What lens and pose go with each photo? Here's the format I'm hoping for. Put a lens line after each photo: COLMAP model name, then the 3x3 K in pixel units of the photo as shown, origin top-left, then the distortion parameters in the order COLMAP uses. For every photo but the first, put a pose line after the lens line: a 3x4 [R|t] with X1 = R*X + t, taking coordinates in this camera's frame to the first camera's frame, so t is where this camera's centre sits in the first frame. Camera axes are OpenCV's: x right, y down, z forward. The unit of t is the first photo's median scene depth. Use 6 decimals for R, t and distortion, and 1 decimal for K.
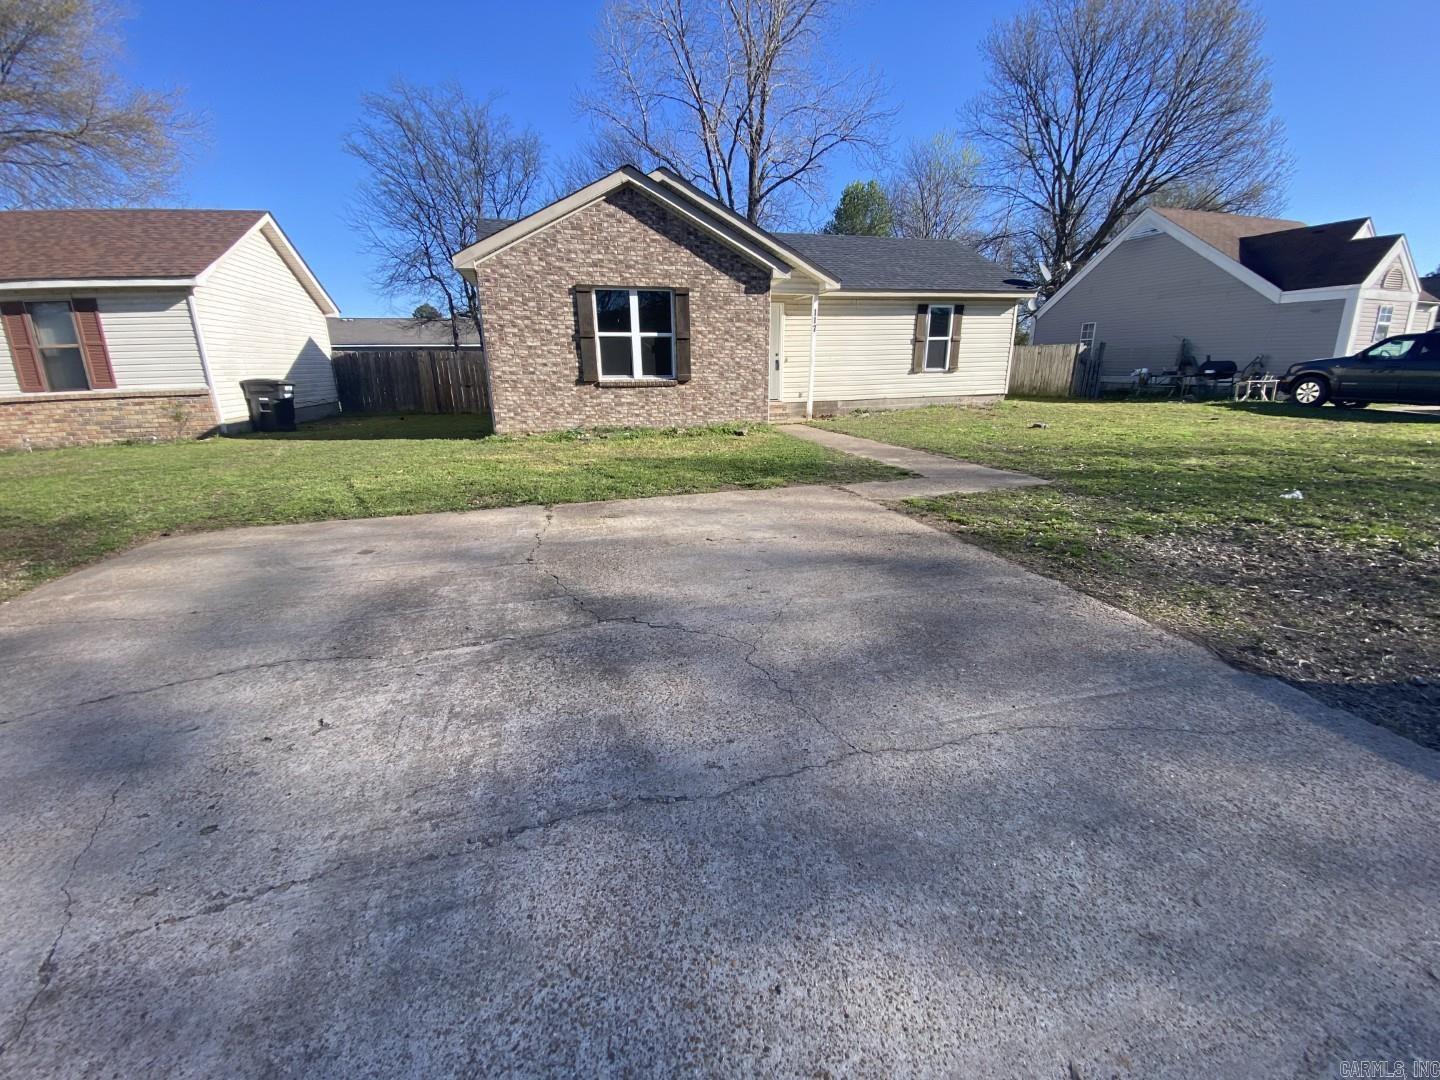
lens RADIAL K [[584.2, 0, 715.3], [0, 584.2, 537.7], [0, 0, 1]] dist [0.040968, -0.034918]
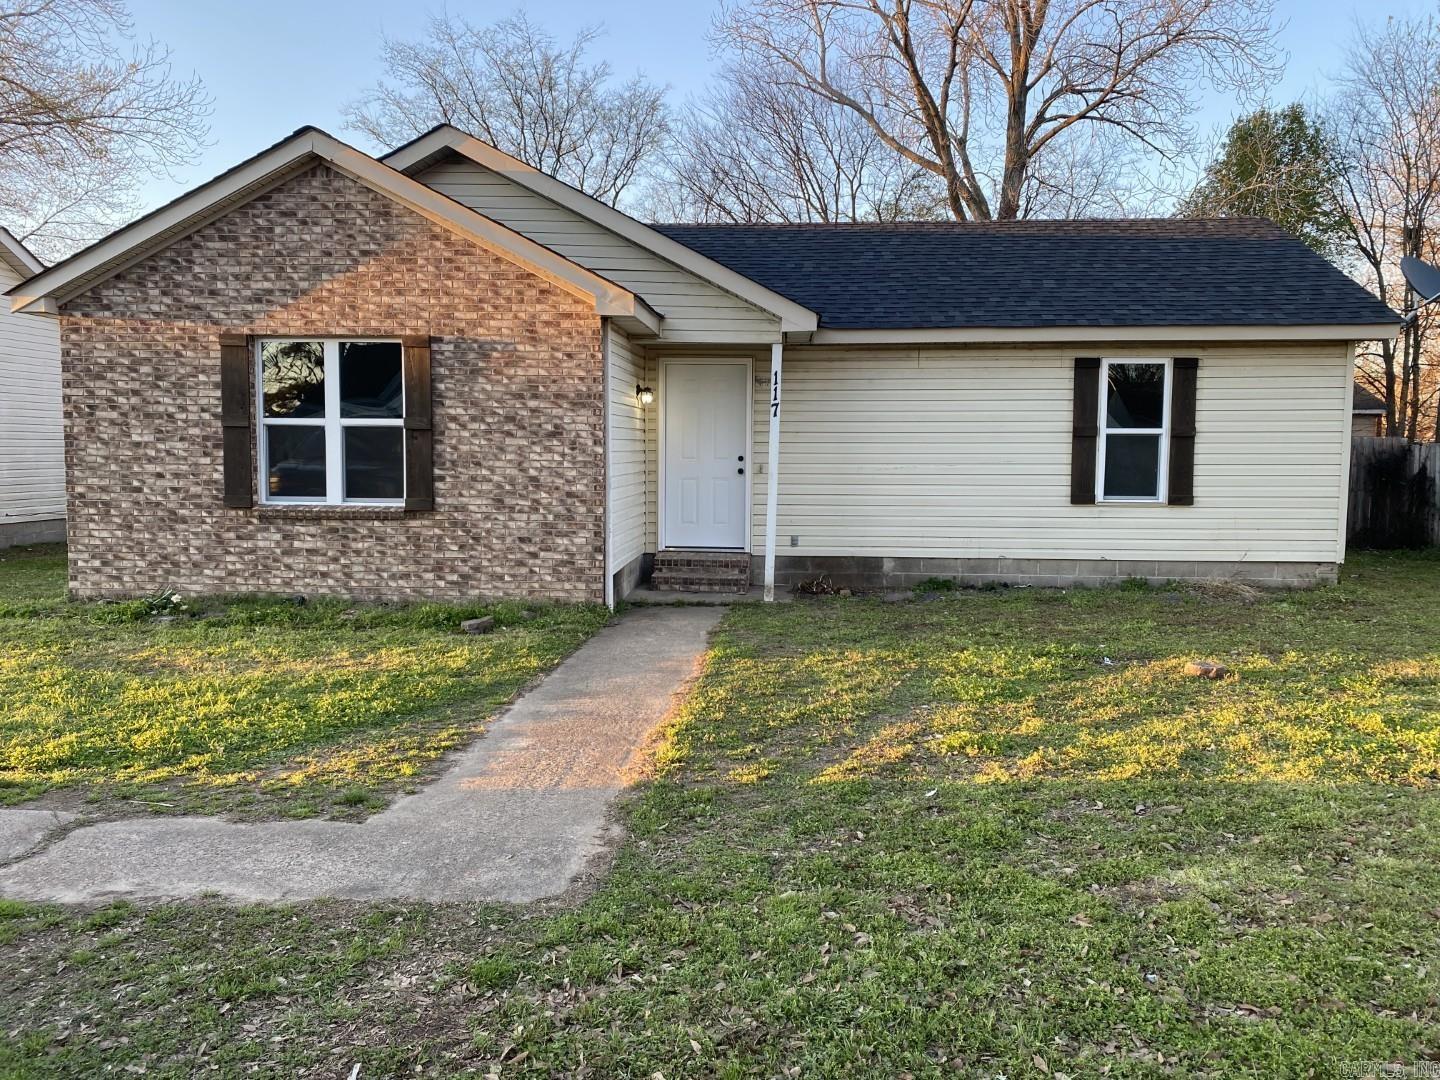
lens RADIAL K [[1132.2, 0, 720.4], [0, 1132.2, 556.6], [0, 0, 1]] dist [0.009210, 0.001589]
pose [[0.946404, 0.048412, -0.319338, 0.507097], [-0.108777, 0.978719, -0.174001, -0.094232], [0.304118, 0.199412, 0.931529, 0.200142]]
